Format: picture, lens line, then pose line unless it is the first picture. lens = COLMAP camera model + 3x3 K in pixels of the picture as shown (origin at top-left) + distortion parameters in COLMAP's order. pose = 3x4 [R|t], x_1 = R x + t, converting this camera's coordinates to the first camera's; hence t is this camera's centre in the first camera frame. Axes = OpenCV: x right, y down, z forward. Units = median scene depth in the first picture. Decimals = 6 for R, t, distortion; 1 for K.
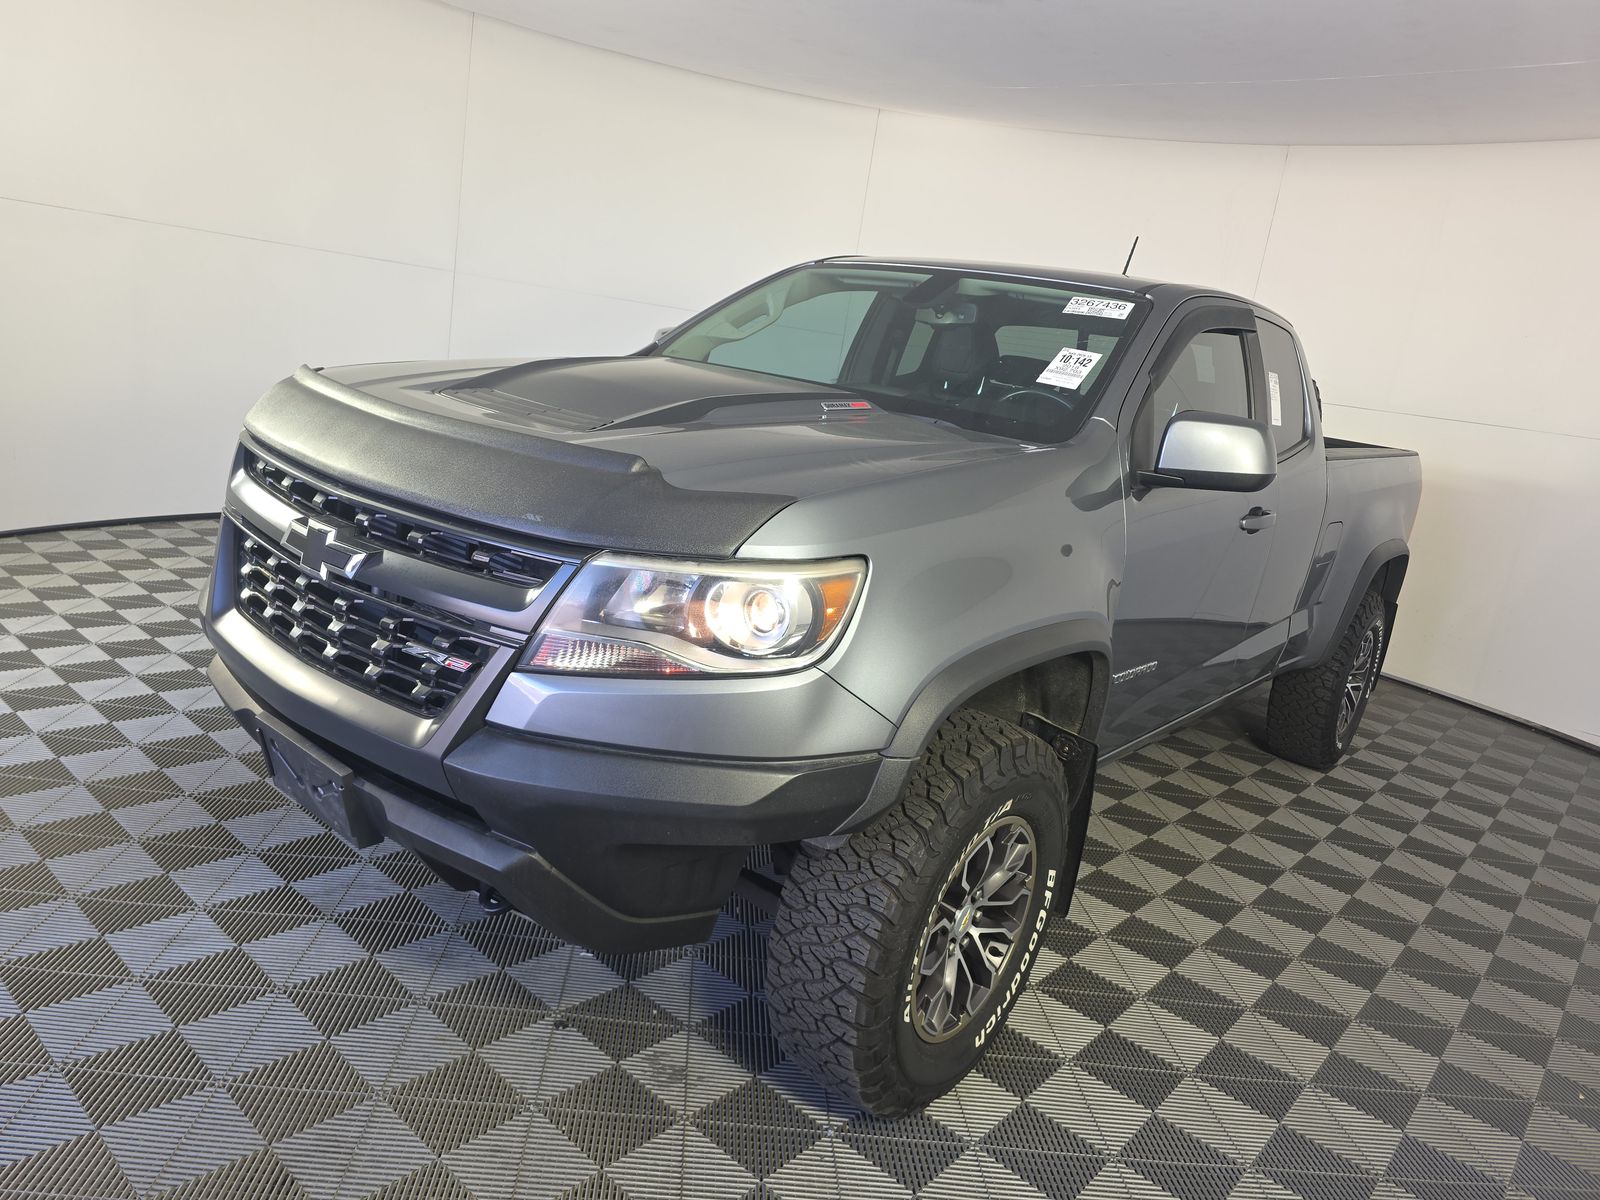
lens RADIAL K [[1085.5, 0, 800.5], [0, 1085.5, 607.9], [0, 0, 1]] dist [-0.011604, 0.003106]
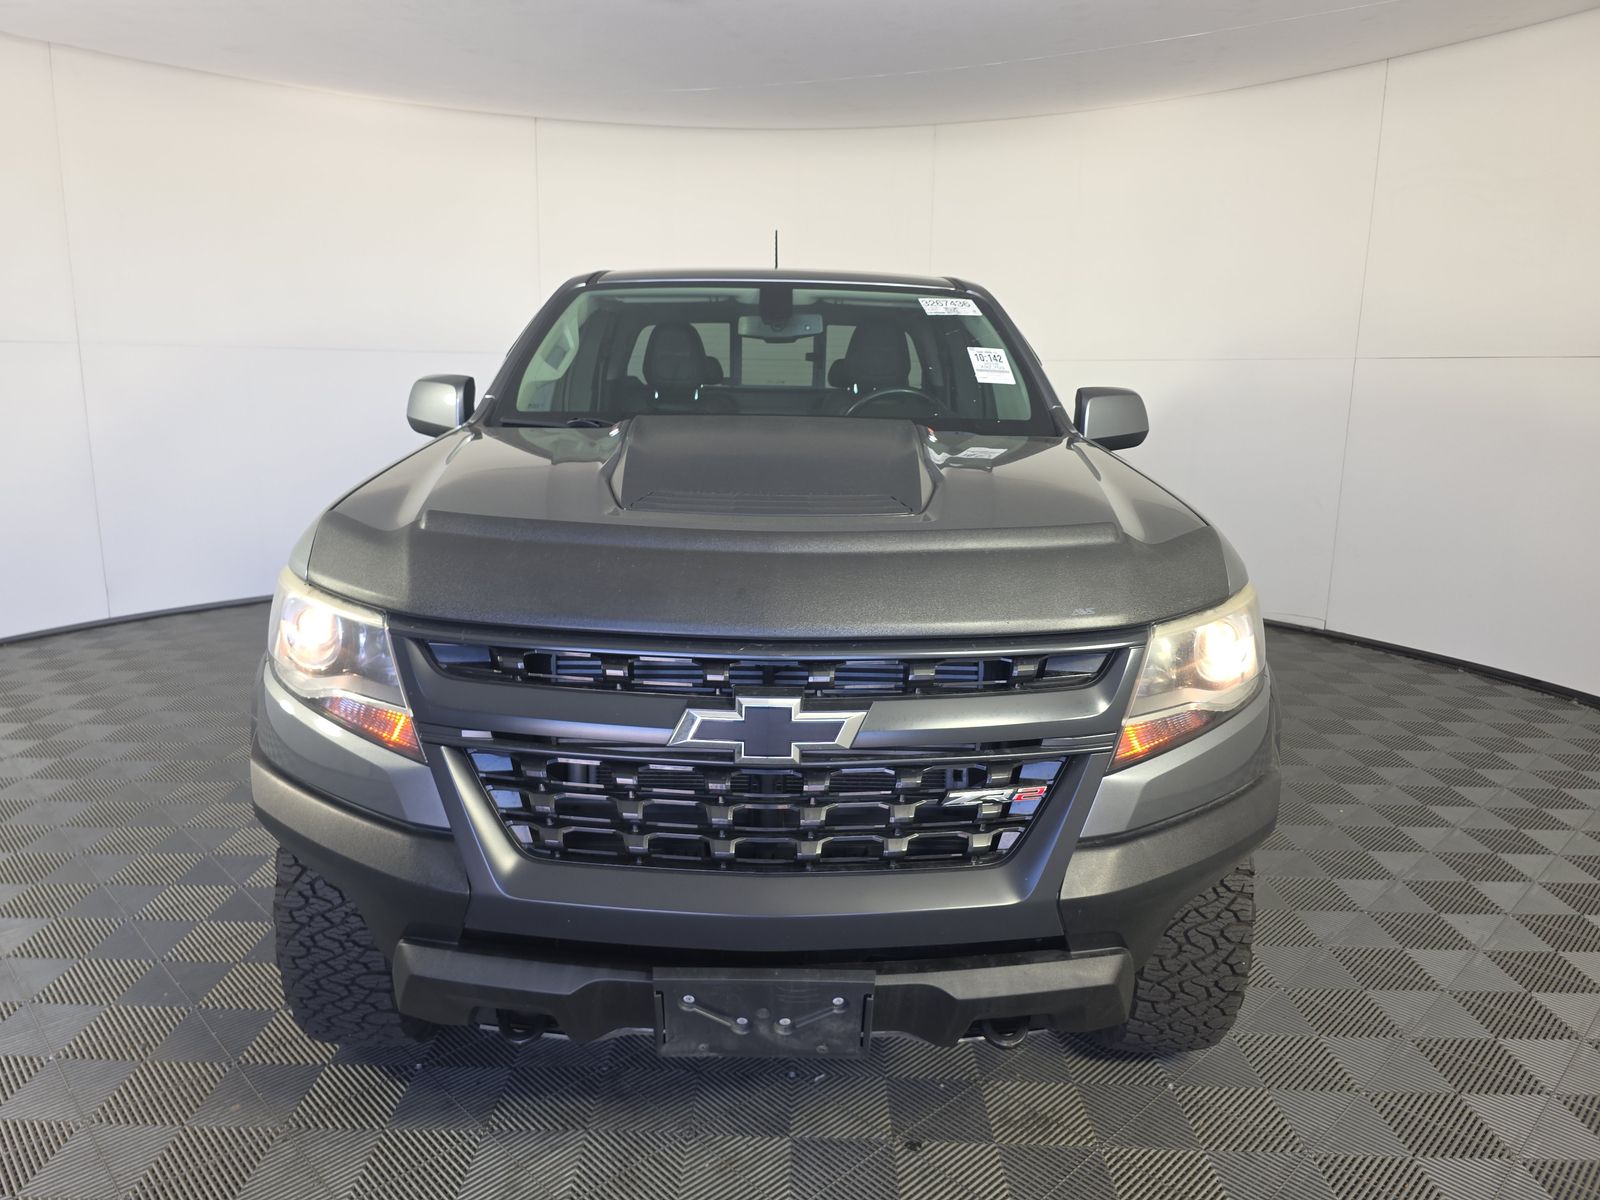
lens RADIAL K [[1085.5, 0, 799.1], [0, 1085.5, 607.6], [0, 0, 1]] dist [-0.011604, 0.003106]
pose [[0.769648, -0.266904, 0.580003, -0.602343], [0.249024, 0.961973, 0.112231, -0.156691], [-0.587902, 0.058056, 0.806846, 0.240875]]
